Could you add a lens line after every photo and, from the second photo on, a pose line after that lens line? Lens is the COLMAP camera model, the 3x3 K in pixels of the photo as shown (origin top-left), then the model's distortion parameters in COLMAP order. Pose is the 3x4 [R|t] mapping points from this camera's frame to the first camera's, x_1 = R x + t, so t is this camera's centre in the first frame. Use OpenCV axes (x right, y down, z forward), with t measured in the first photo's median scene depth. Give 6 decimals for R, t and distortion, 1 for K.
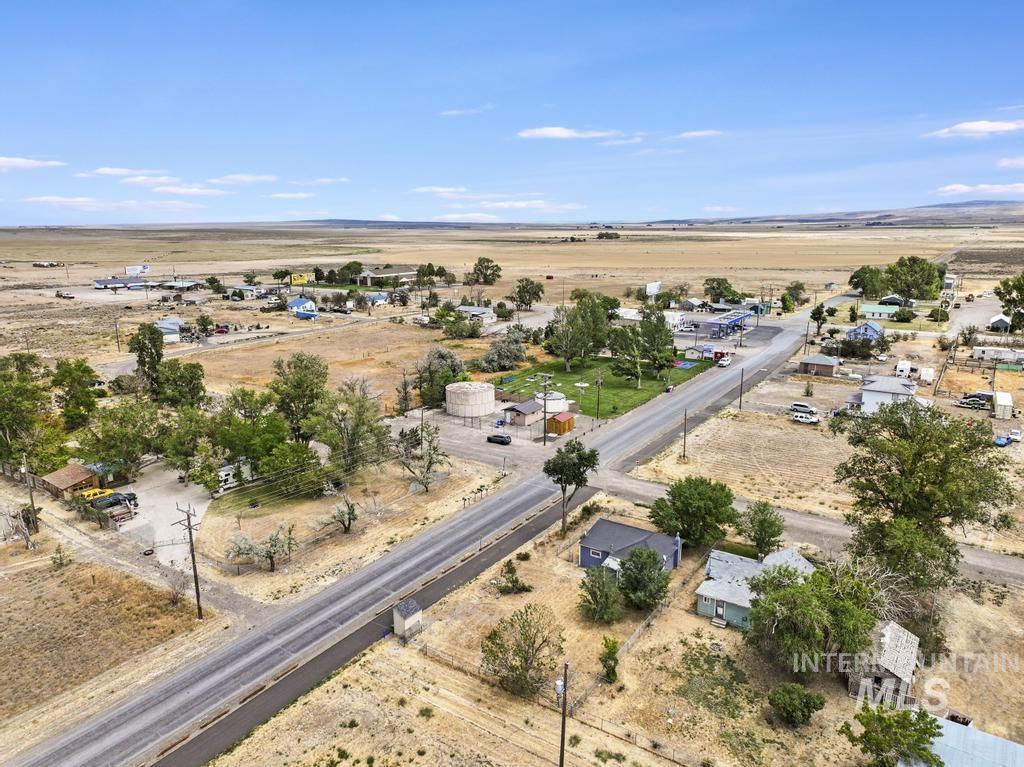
lens RADIAL K [[719.7, 0, 523.2], [0, 719.7, 380.1], [0, 0, 1]] dist [0.007129, 0.003765]
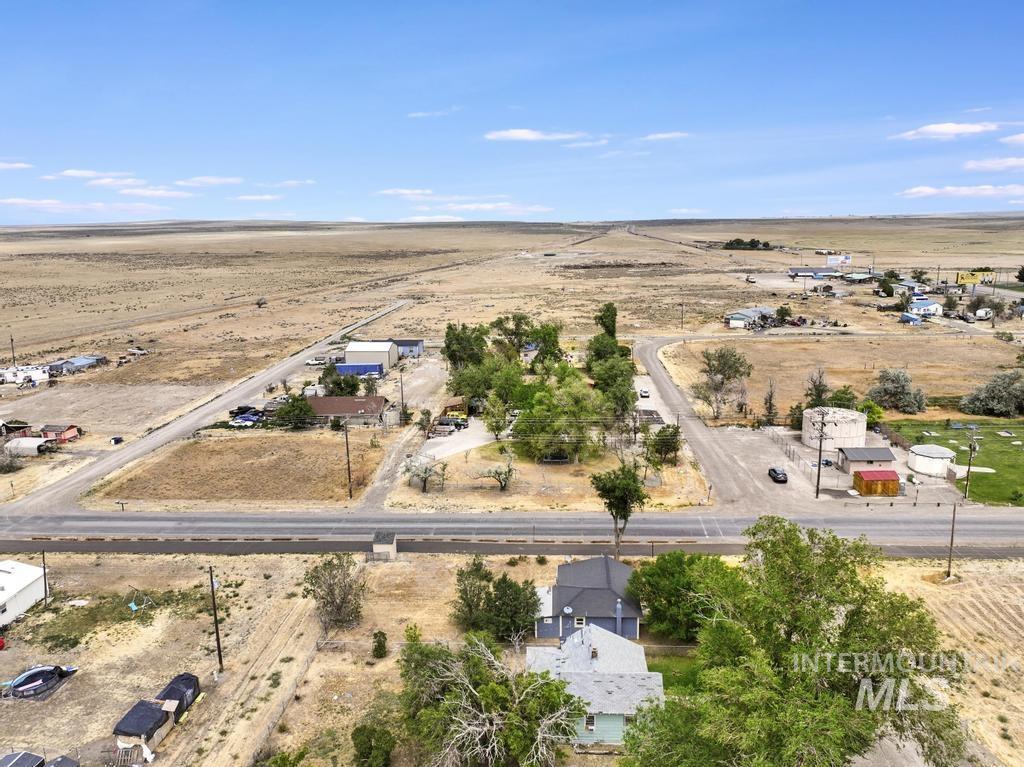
lens RADIAL K [[737.0, 0, 512.0], [0, 737.0, 383.5], [0, 0, 1]] dist [0.000491, 0.004494]
pose [[0.494457, 0.185817, -0.849108, 0.789649], [-0.173444, 0.978329, 0.113094, -0.098988], [0.851721, 0.091352, 0.515970, 0.420731]]
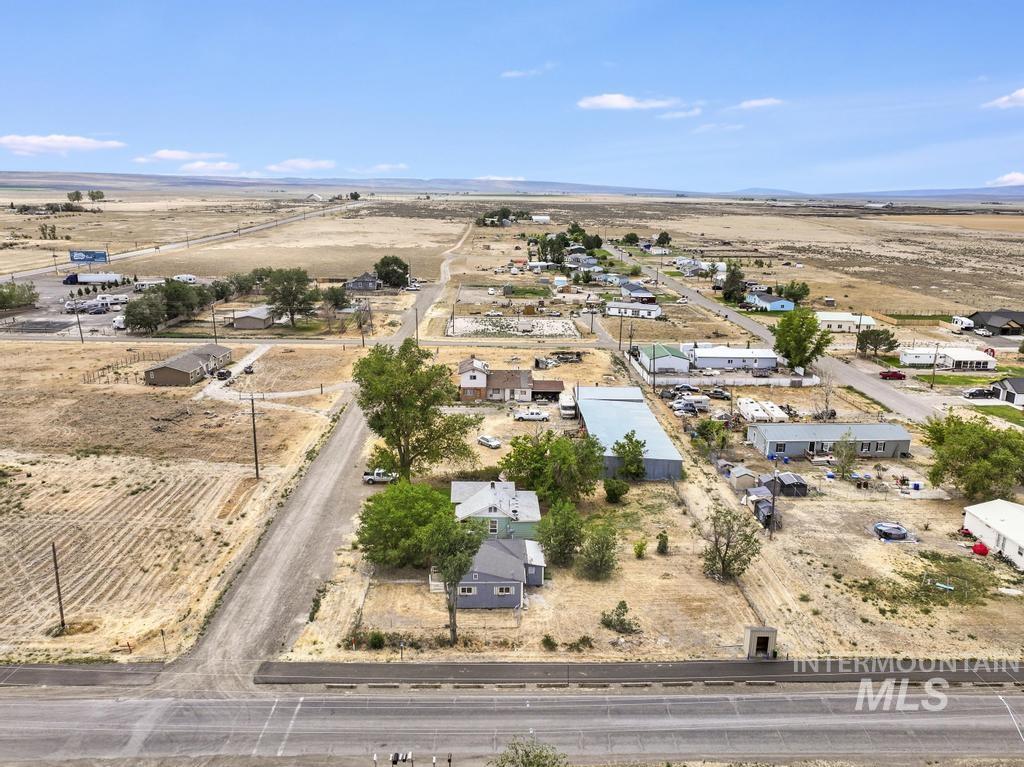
lens RADIAL K [[737.0, 0, 512.0], [0, 737.0, 383.5], [0, 0, 1]] dist [0.000491, 0.004494]
pose [[-0.573850, -0.205804, 0.792679, -0.538745], [0.166772, 0.918262, 0.359141, -0.294196], [-0.801800, 0.338290, -0.492622, 1.318467]]
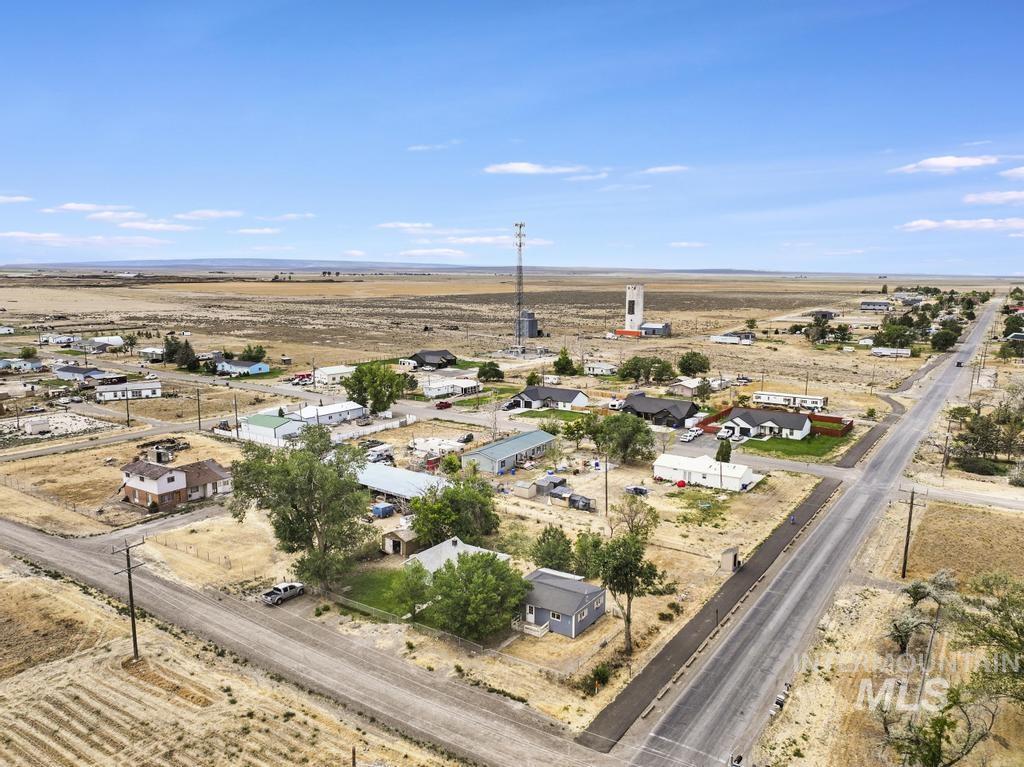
lens RADIAL K [[737.0, 0, 512.0], [0, 737.0, 383.5], [0, 0, 1]] dist [0.000491, 0.004494]
pose [[-0.999882, -0.001999, 0.015206, 0.186624], [0.003609, 0.932978, 0.359915, -0.387807], [-0.014906, 0.359928, -0.932861, 1.787504]]
